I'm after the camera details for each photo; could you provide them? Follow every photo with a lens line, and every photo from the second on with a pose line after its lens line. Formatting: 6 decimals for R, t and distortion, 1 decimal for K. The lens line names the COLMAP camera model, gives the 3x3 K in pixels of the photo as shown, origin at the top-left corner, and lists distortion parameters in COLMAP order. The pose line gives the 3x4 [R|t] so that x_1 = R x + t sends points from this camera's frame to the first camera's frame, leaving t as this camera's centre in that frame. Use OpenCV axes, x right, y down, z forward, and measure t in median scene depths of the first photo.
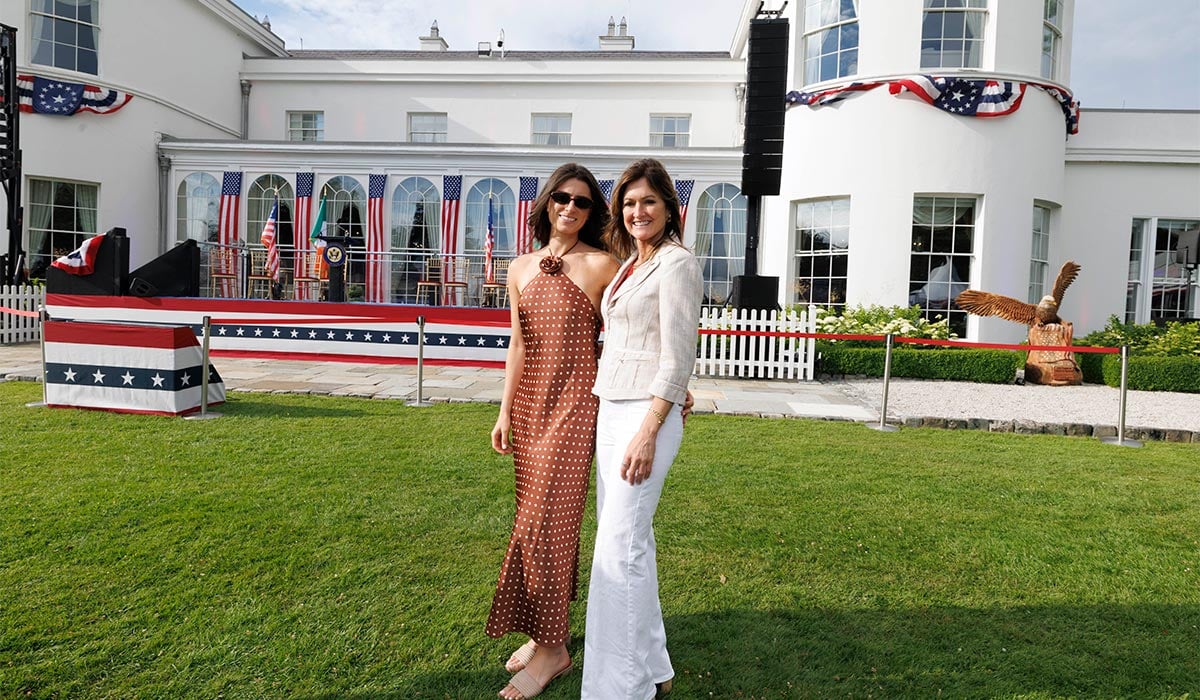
lens RADIAL K [[670.0, 0, 598.3], [0, 670.0, 332.1], [0, 0, 1]] dist [-0.000979, 0.000971]
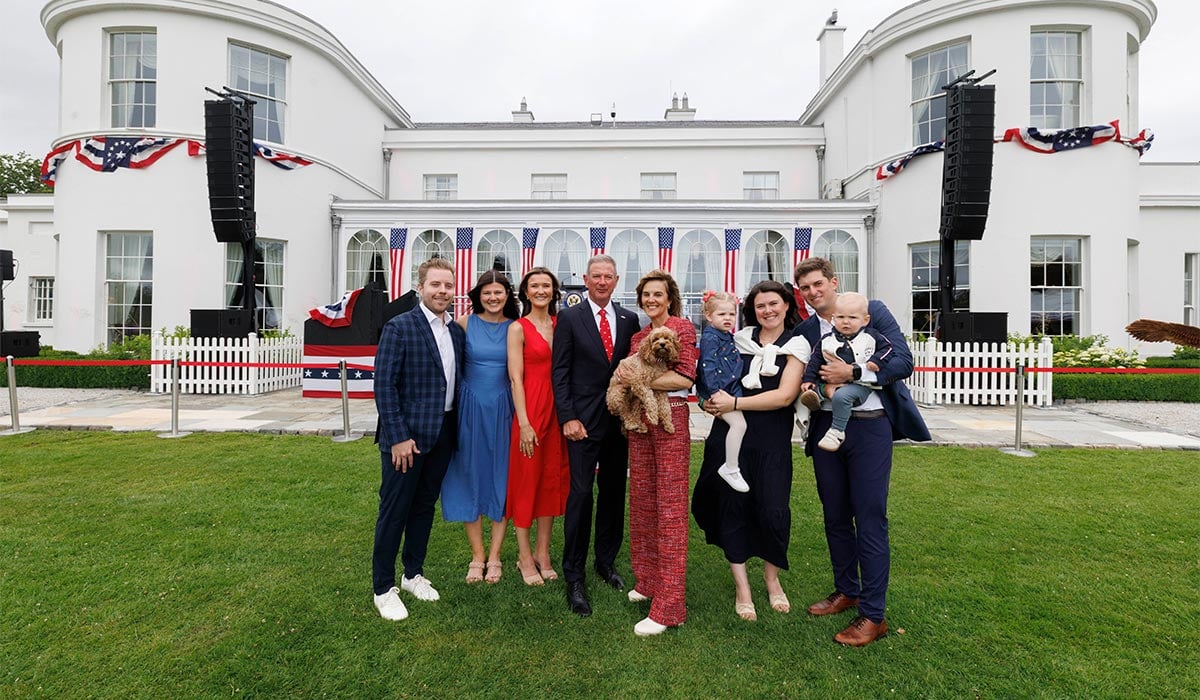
lens RADIAL K [[555.4, 0, 598.5], [0, 555.4, 328.1], [0, 0, 1]] dist [-0.000348, 0.000000]
pose [[0.998733, -0.026361, 0.042856, -0.320380], [0.028308, 0.998565, -0.045463, -0.025085], [-0.041596, 0.046619, 0.998046, 0.079936]]
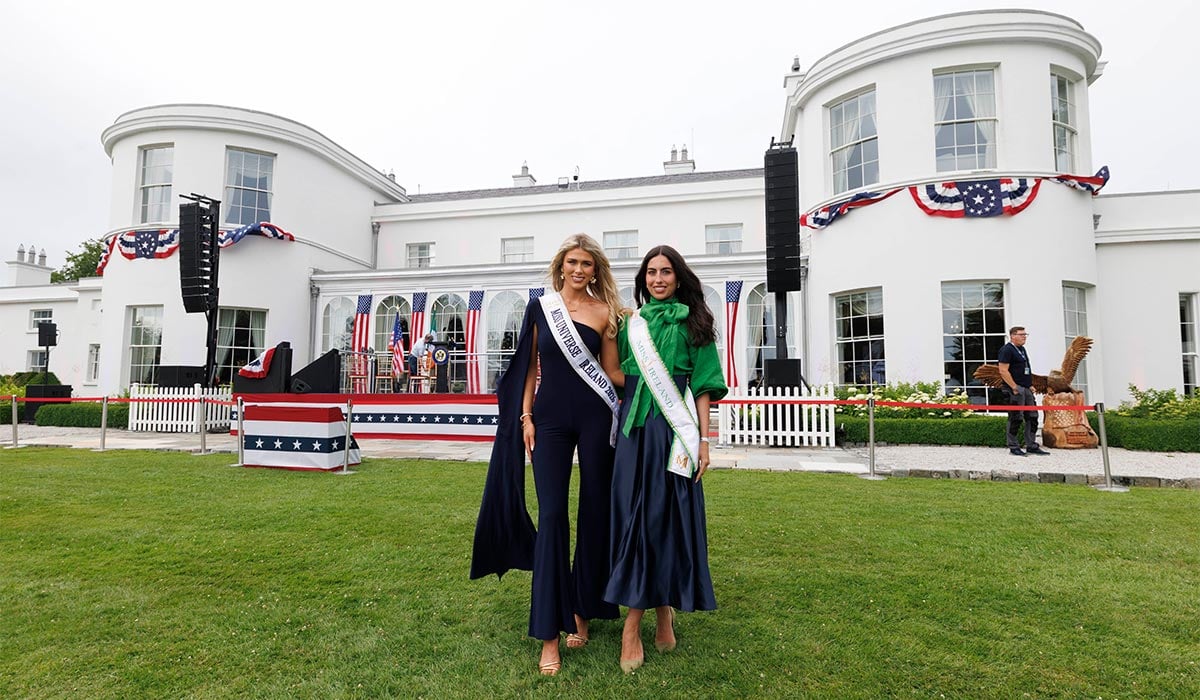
lens RADIAL K [[641.0, 0, 586.4], [0, 641.0, 351.1], [0, 0, 1]] dist [0.003673, -0.000537]
pose [[0.986985, -0.039643, -0.155850, 0.055494], [0.020452, 0.992213, -0.122864, 0.024934], [0.159507, 0.118077, 0.980110, -0.118839]]
